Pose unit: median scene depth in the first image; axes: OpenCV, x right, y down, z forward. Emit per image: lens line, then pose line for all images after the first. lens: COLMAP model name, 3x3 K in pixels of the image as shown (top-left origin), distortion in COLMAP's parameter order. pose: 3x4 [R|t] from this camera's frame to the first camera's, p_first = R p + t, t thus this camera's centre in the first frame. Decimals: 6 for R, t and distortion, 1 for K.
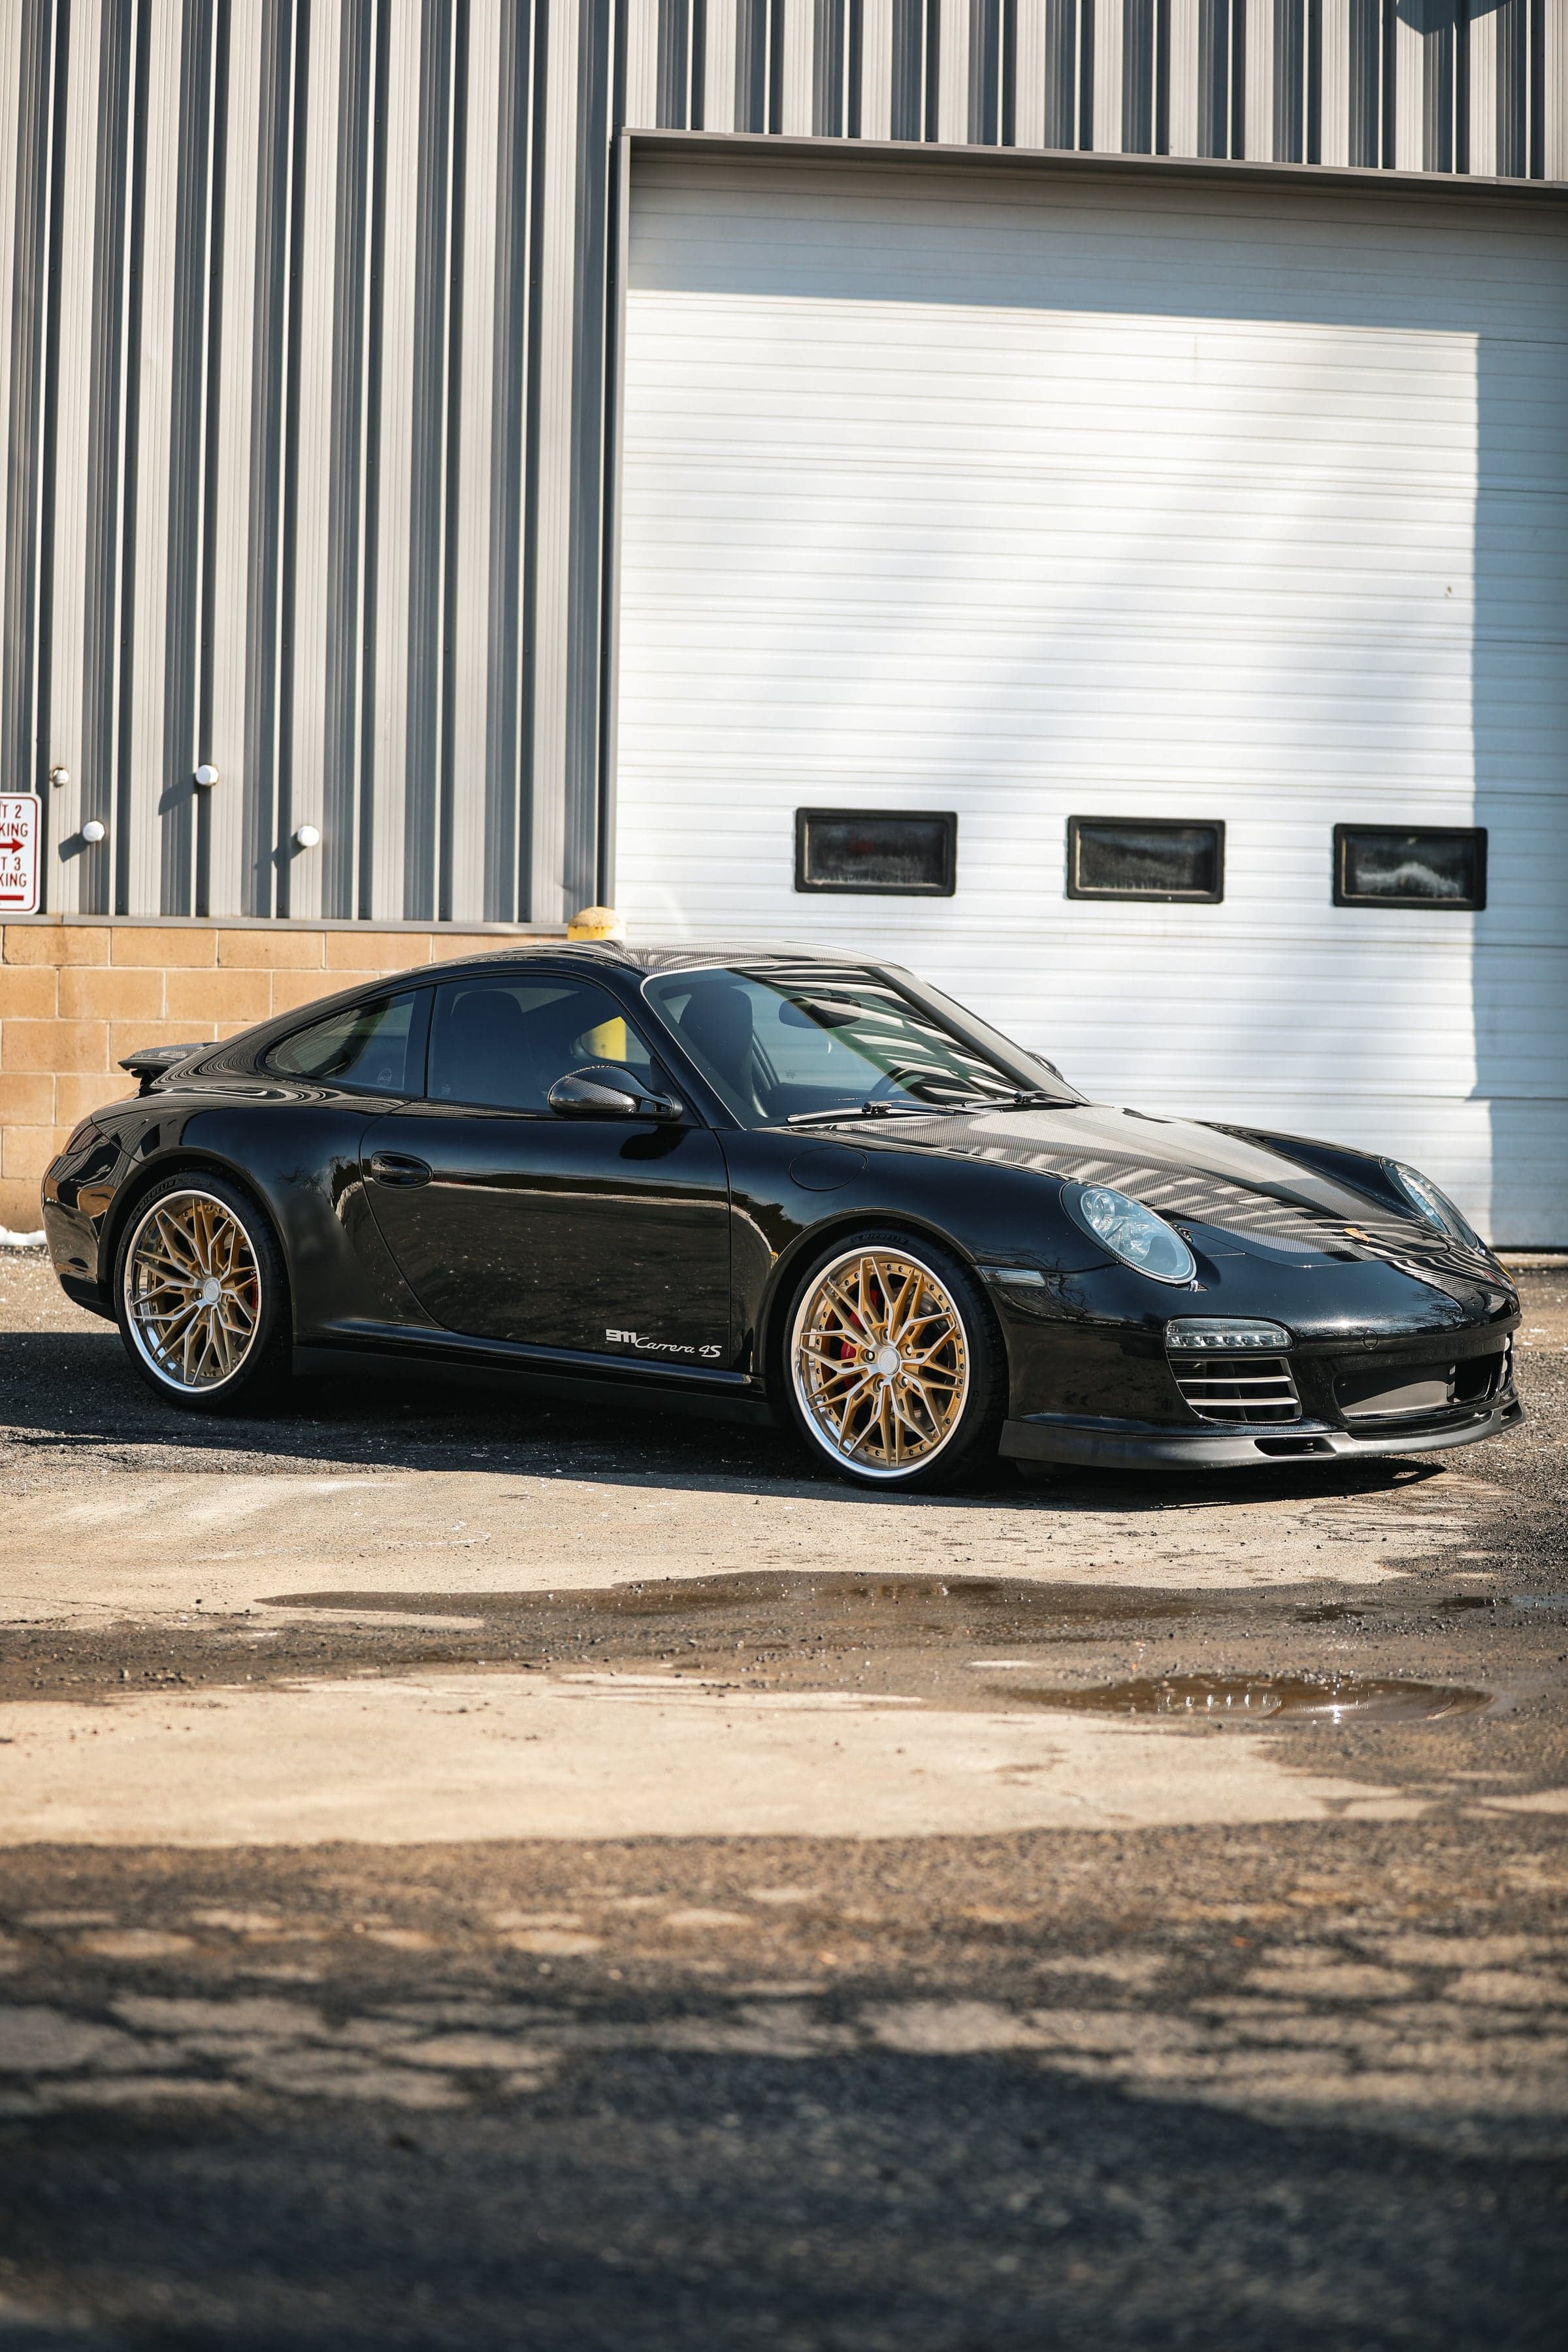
lens RADIAL K [[4847.5, 0, 784.0], [0, 4847.5, 1176.0], [0, 0, 1]] dist [-0.365340, 0.151494]
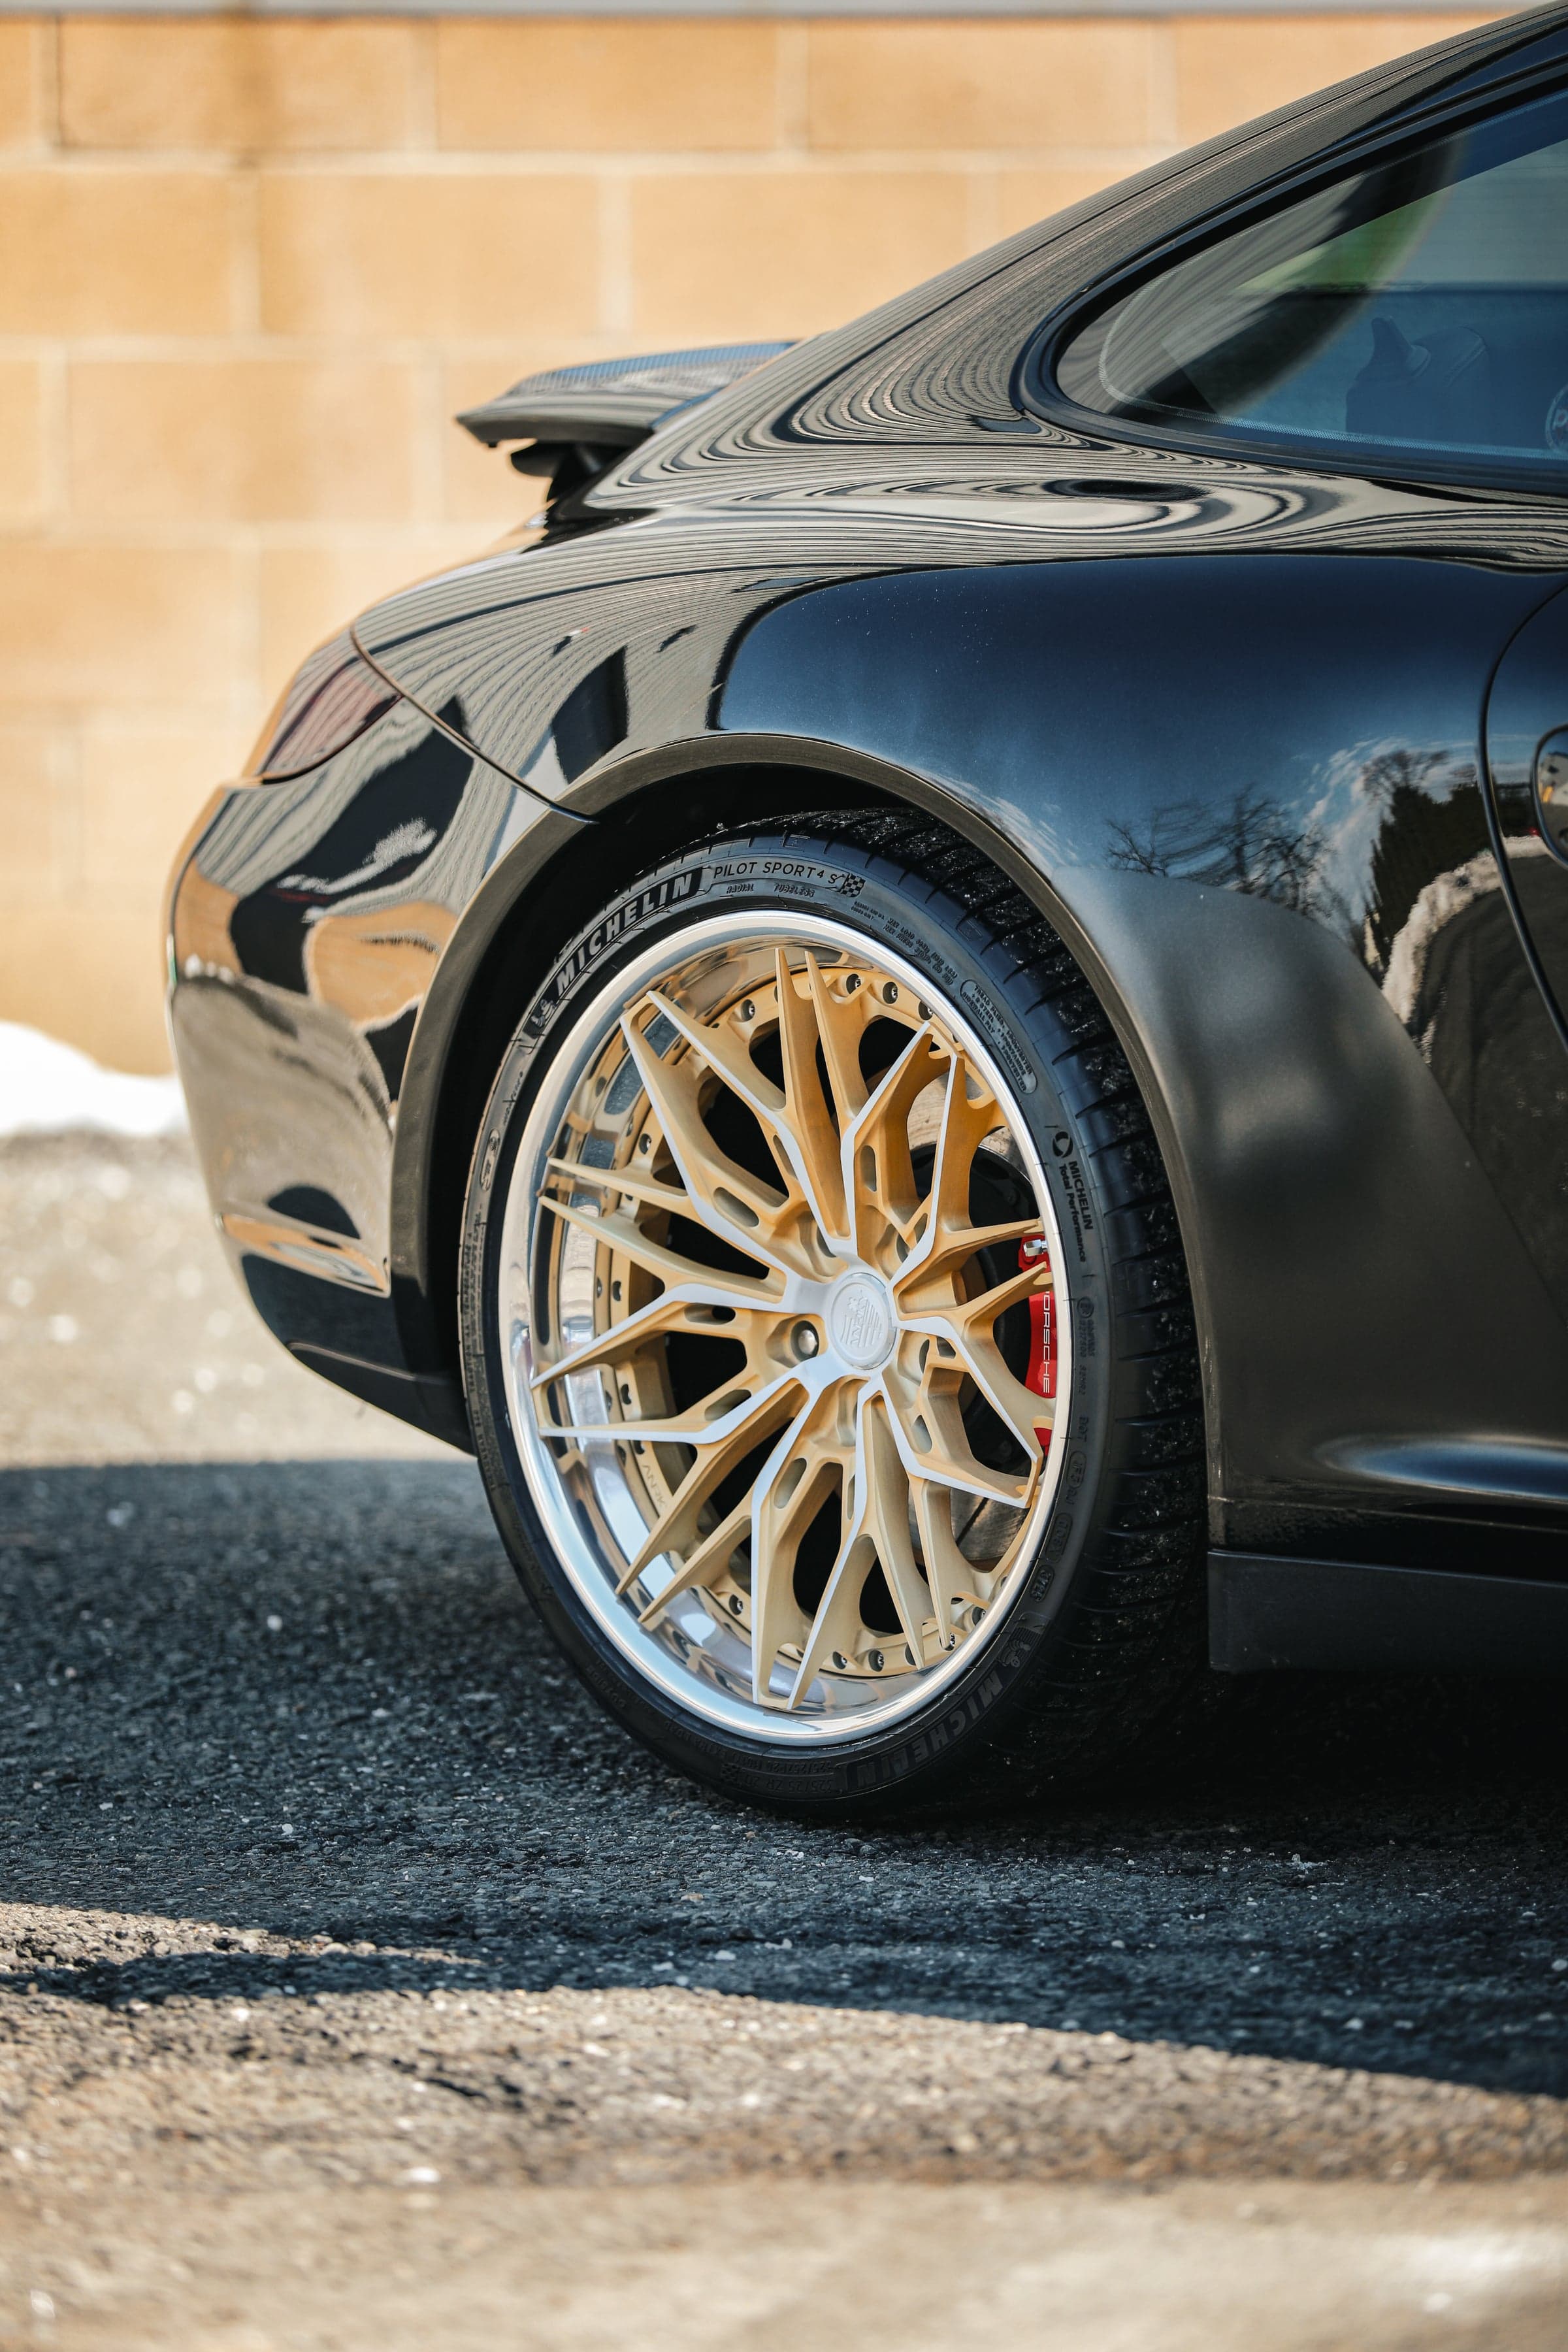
lens RADIAL K [[10845.0, 0, 784.0], [0, 10845.0, 1176.0], [0, 0, 1]] dist [0.938167, -0.760781]
pose [[0.993828, -0.017587, -0.109525, -0.062484], [0.020285, 0.999516, 0.023571, 0.003465], [0.109057, -0.025648, 0.993705, 0.455562]]
